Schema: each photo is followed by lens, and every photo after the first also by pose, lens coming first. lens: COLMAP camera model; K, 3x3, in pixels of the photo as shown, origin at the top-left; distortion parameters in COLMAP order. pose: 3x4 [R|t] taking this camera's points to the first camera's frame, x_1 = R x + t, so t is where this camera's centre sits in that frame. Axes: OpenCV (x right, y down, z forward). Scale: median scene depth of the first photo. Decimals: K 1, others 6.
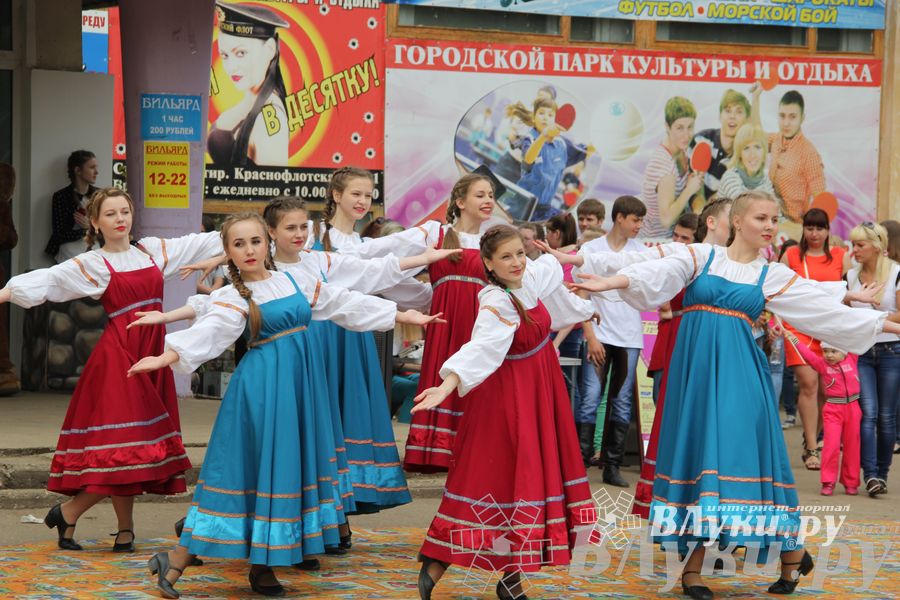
lens RADIAL K [[3213.2, 0, 450.0], [0, 3213.2, 300.0], [0, 0, 1]] dist [1.001656, -1.661152]
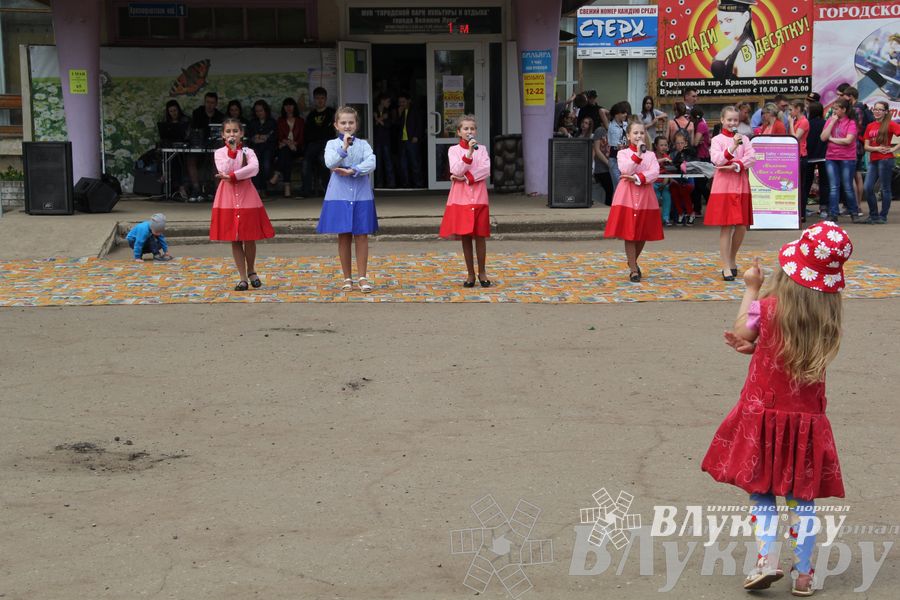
lens RADIAL K [[1643.9, 0, 452.4], [0, 1643.9, 309.9], [0, 0, 1]] dist [0.251474, 0.635006]
pose [[0.899192, 0.019028, -0.437141, 0.220635], [0.022392, 0.995744, 0.089402, 0.004563], [0.436981, -0.090178, 0.894939, 0.000345]]
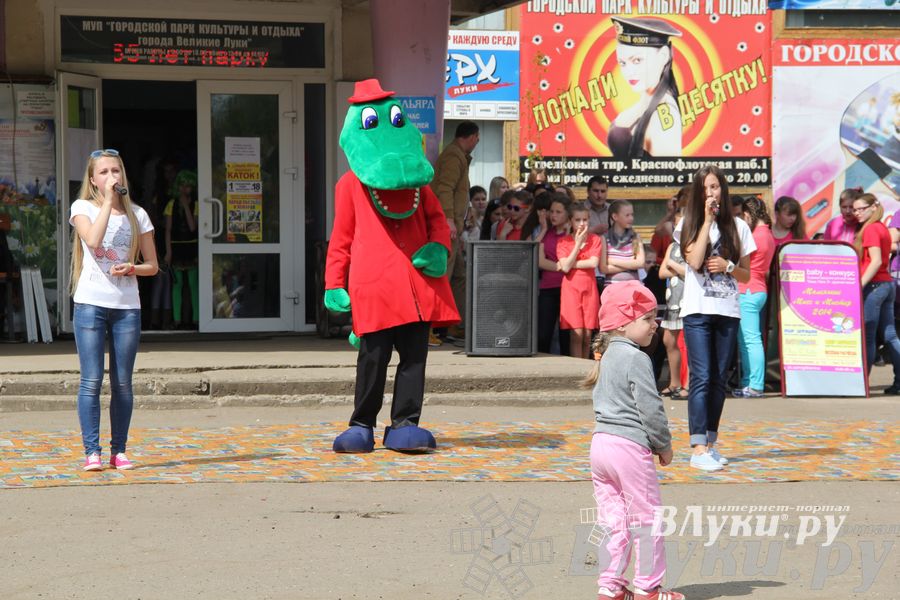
lens RADIAL K [[3138.8, 0, 450.0], [0, 3138.8, 300.0], [0, 0, 1]] dist [0.942050, -1.092999]
pose [[0.963862, -0.017853, -0.265802, 0.162564], [0.016992, 0.999840, -0.005538, 0.014147], [0.265858, 0.000821, 0.964012, -0.105354]]
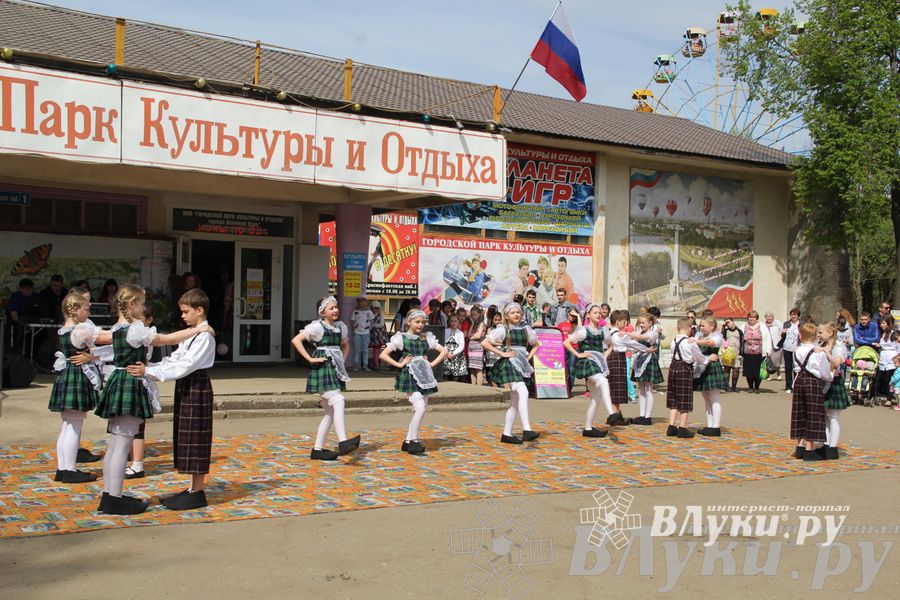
lens RADIAL K [[1067.7, 0, 449.5], [0, 1067.7, 312.1], [0, 0, 1]] dist [-0.014256, 0.375161]
pose [[0.999300, 0.004314, 0.037156, -0.026981], [-0.003697, 0.999854, -0.016665, -0.001133], [-0.037223, 0.016516, 0.999171, 0.092281]]
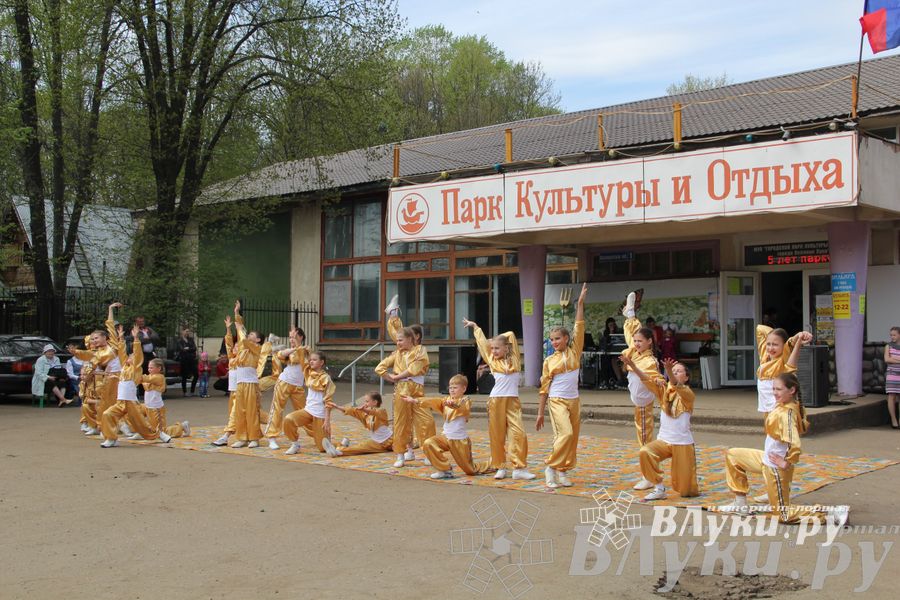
lens RADIAL K [[1067.7, 0, 449.5], [0, 1067.7, 312.1], [0, 0, 1]] dist [-0.014256, 0.375161]
pose [[0.351686, -0.045568, -0.935008, 0.376229], [-0.002646, 0.998762, -0.049671, 0.005346], [0.936114, 0.019942, 0.351131, 0.280595]]
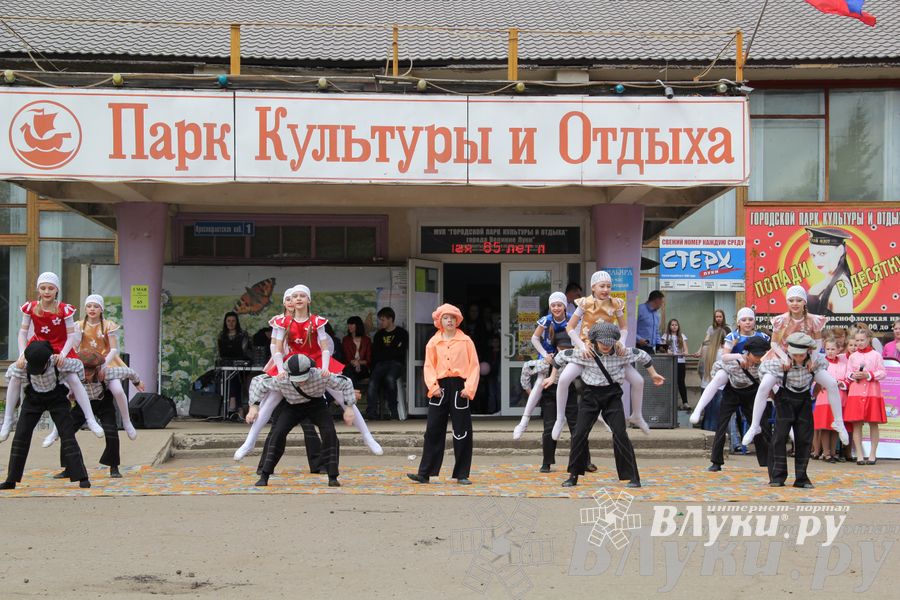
lens RADIAL K [[1781.2, 0, 459.8], [0, 1781.2, 312.4], [0, 0, 1]] dist [0.335918, 0.125122]
pose [[0.883292, -0.041243, -0.467005, 0.223039], [0.010251, 0.997584, -0.068713, 0.025295], [0.468711, 0.055906, 0.881581, -0.008952]]
